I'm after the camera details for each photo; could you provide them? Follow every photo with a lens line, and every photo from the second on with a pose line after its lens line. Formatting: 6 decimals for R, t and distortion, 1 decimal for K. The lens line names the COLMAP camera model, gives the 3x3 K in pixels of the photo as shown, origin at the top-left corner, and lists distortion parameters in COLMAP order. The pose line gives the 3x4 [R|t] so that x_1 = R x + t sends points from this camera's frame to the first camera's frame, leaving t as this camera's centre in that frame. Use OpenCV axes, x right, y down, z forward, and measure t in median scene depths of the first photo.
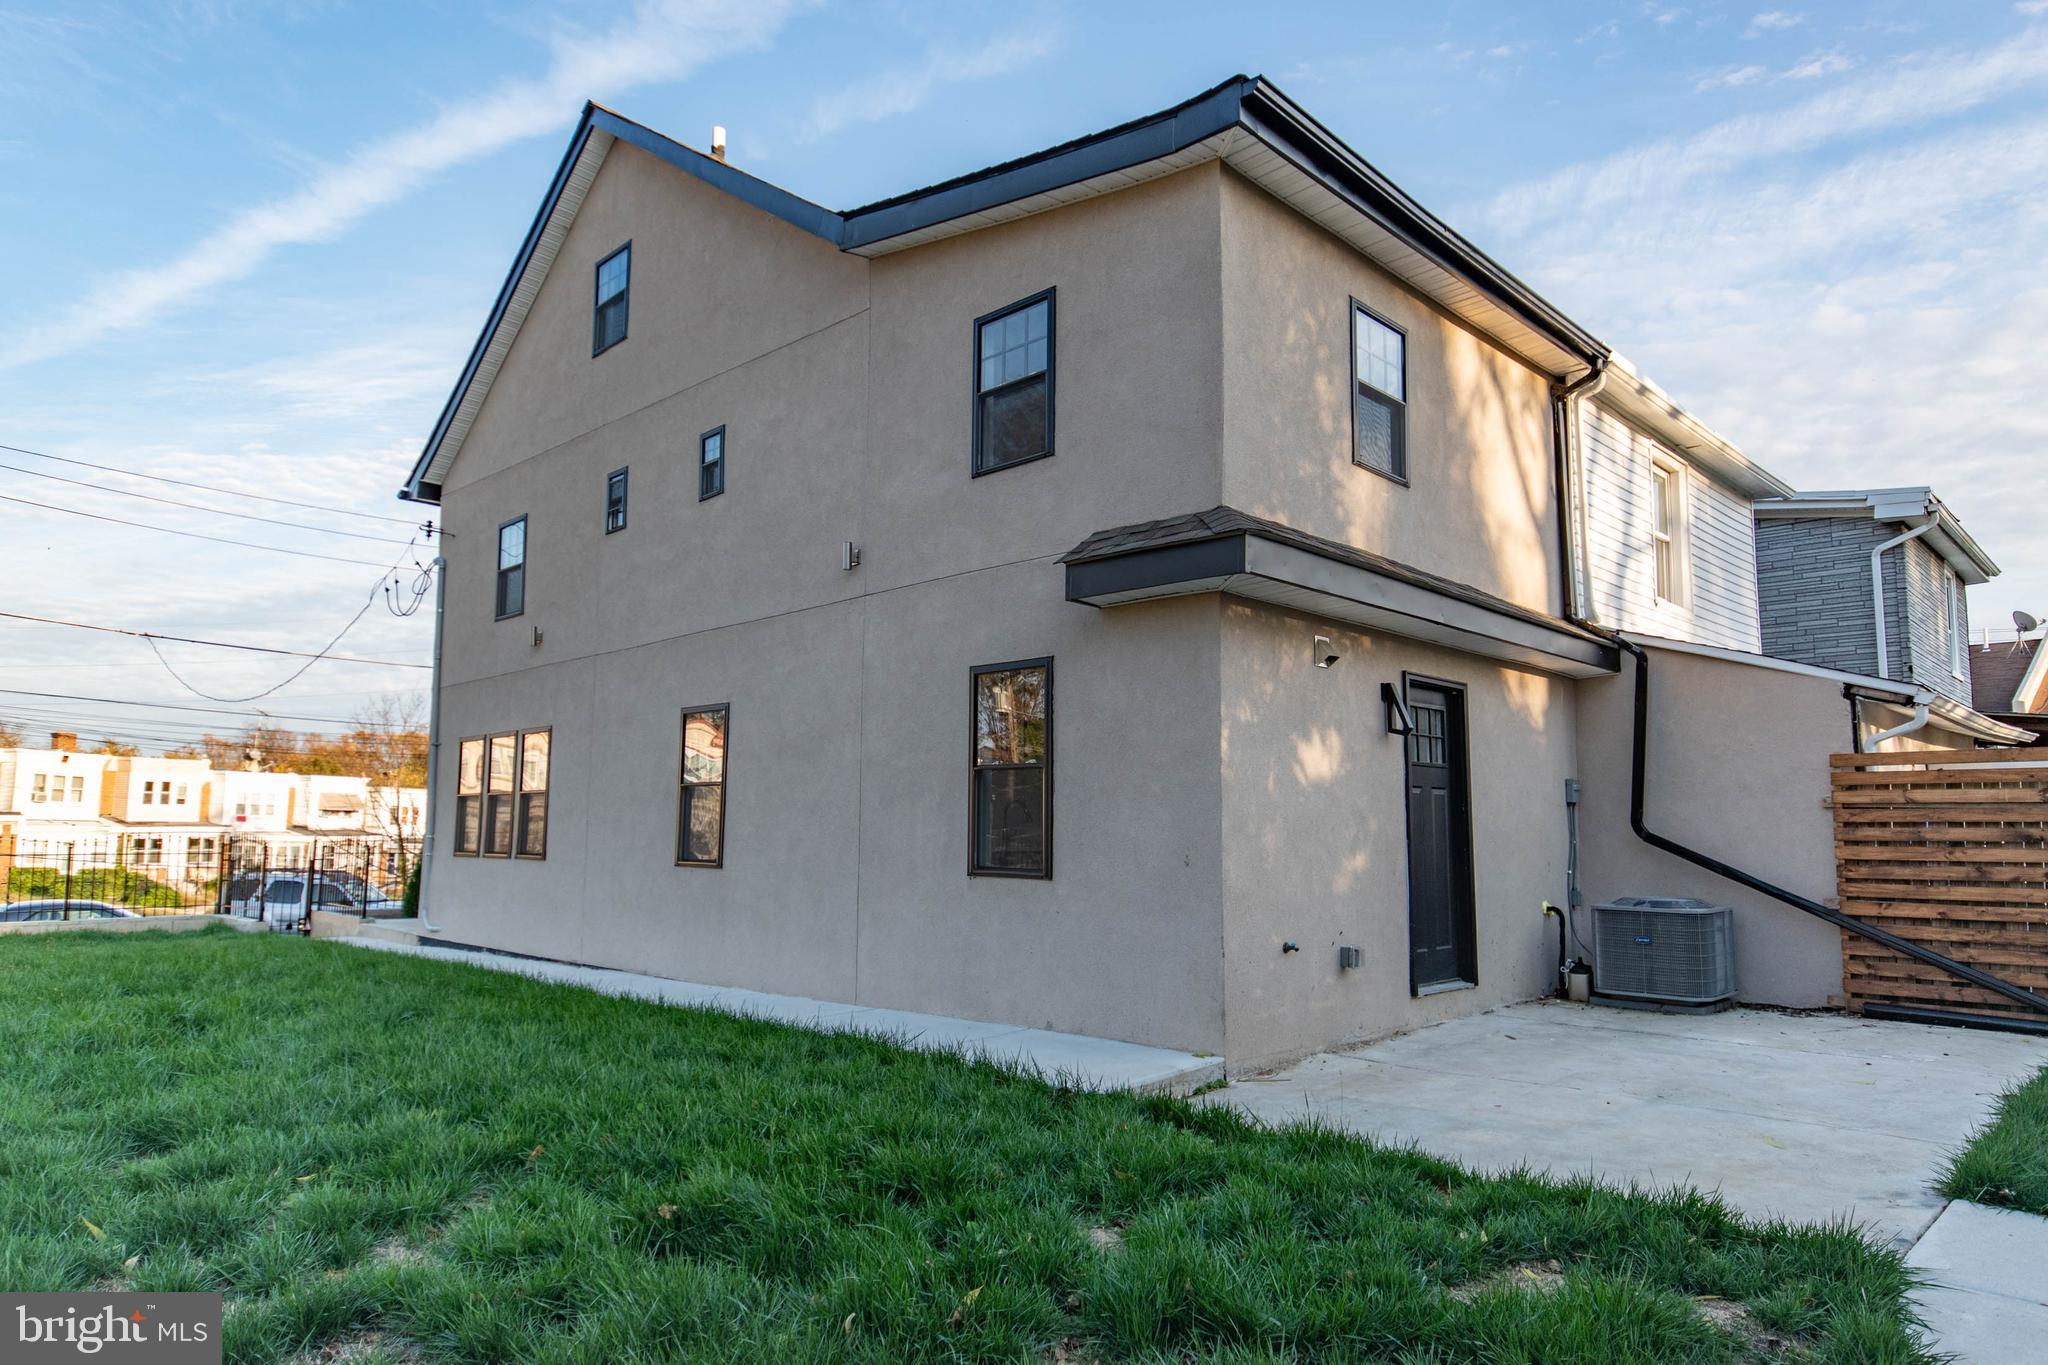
lens RADIAL K [[1260.2, 0, 1019.9], [0, 1260.2, 689.0], [0, 0, 1]] dist [0.005202, -0.003670]
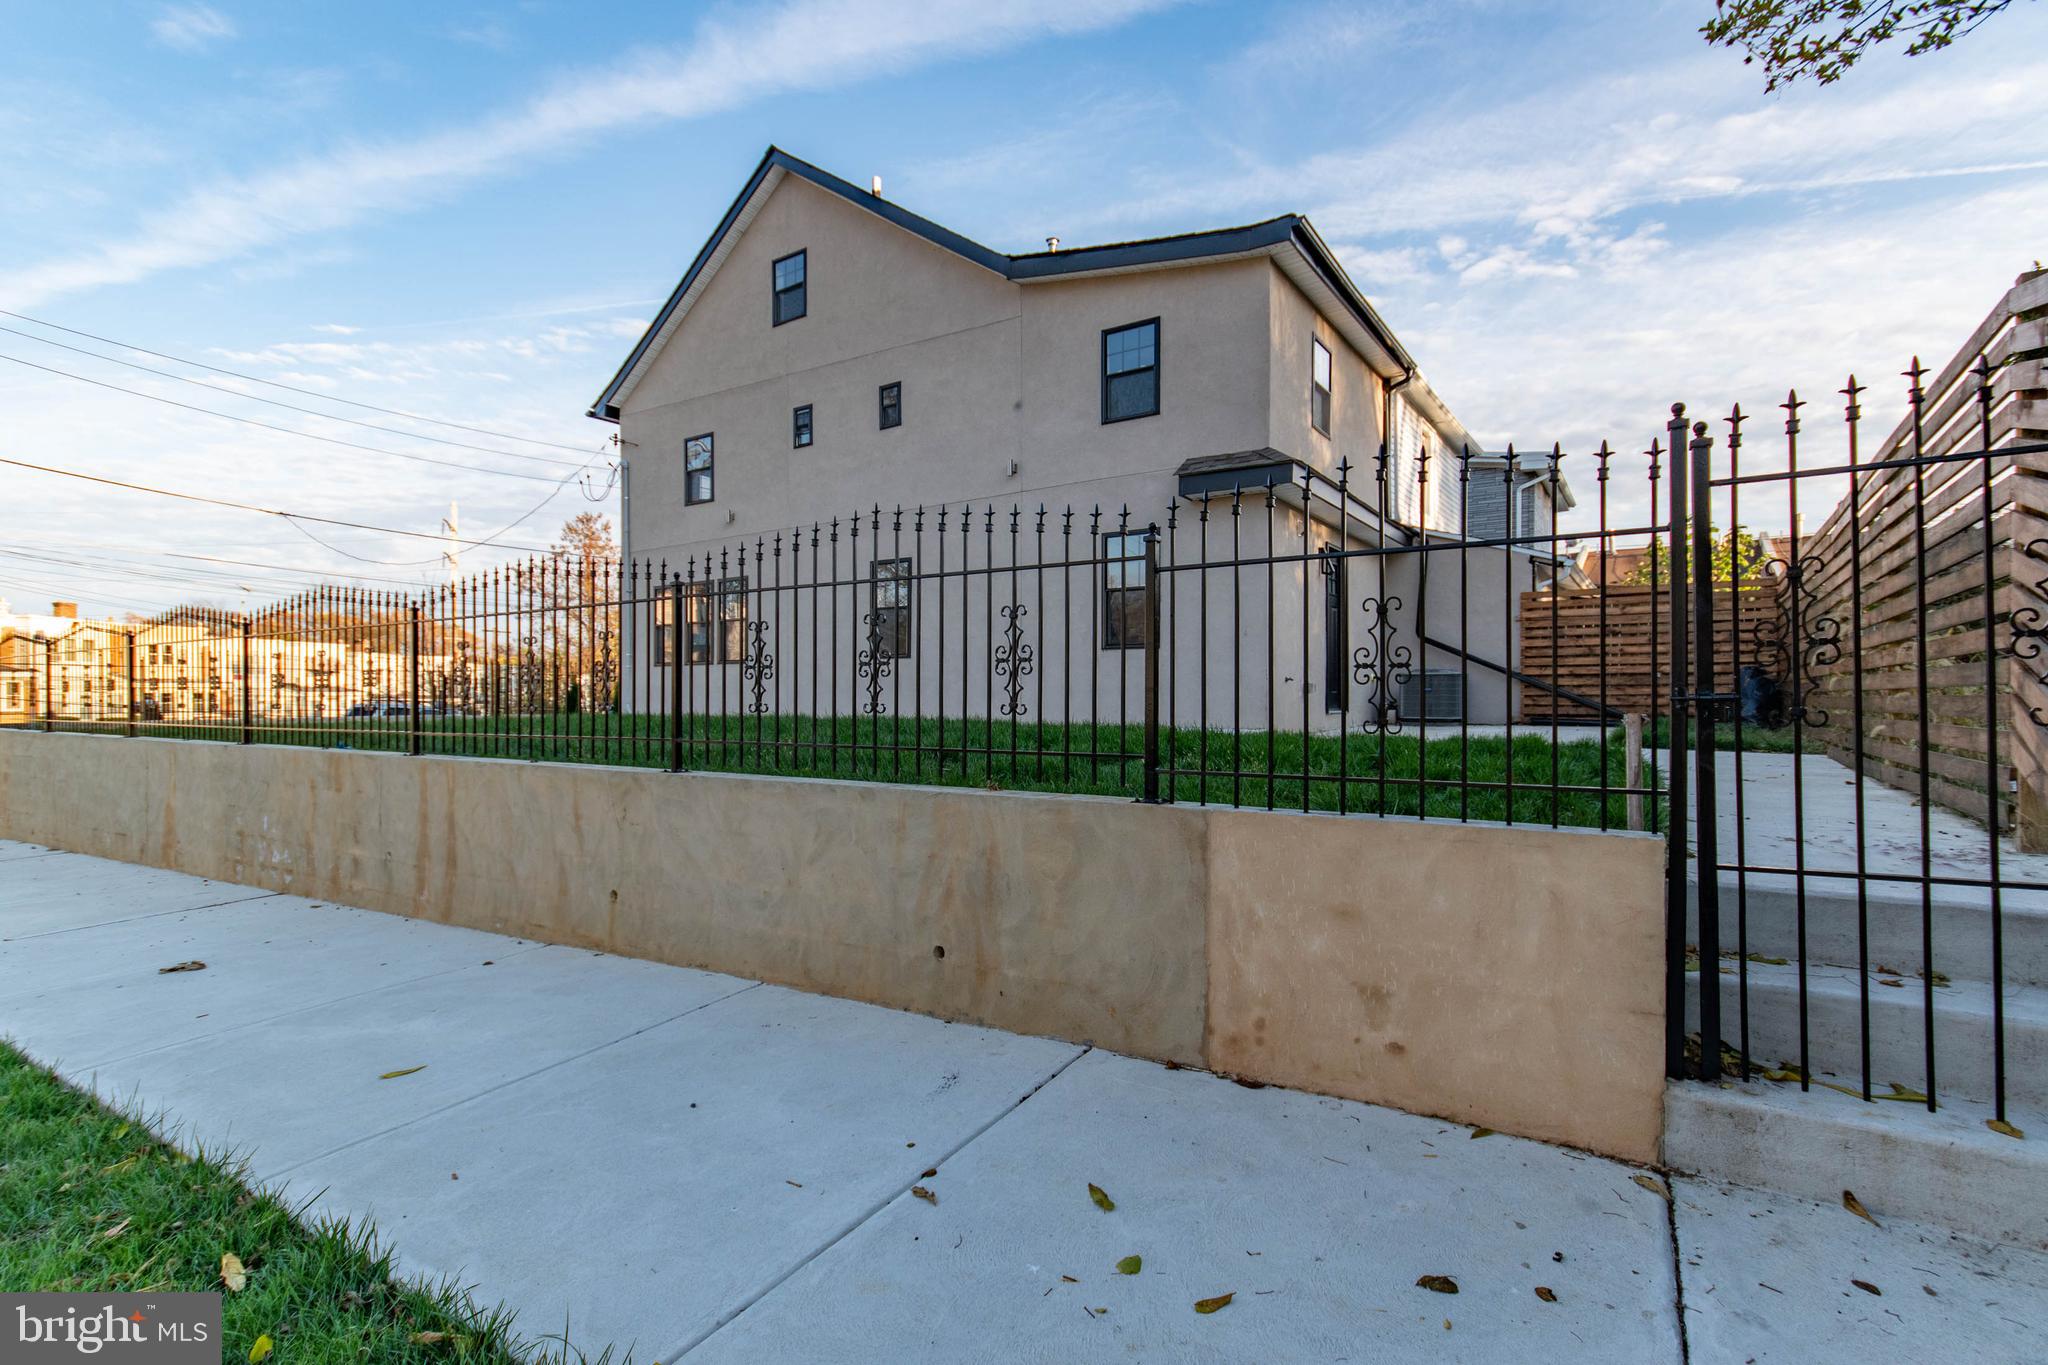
lens RADIAL K [[969.1, 0, 1029.5], [0, 969.1, 694.9], [0, 0, 1]] dist [-0.001491, 0.000979]
pose [[0.982905, -0.006086, 0.184013, -0.350670], [-0.014541, 0.993766, 0.110535, 0.052666], [-0.183538, -0.111321, 0.976689, -0.305283]]
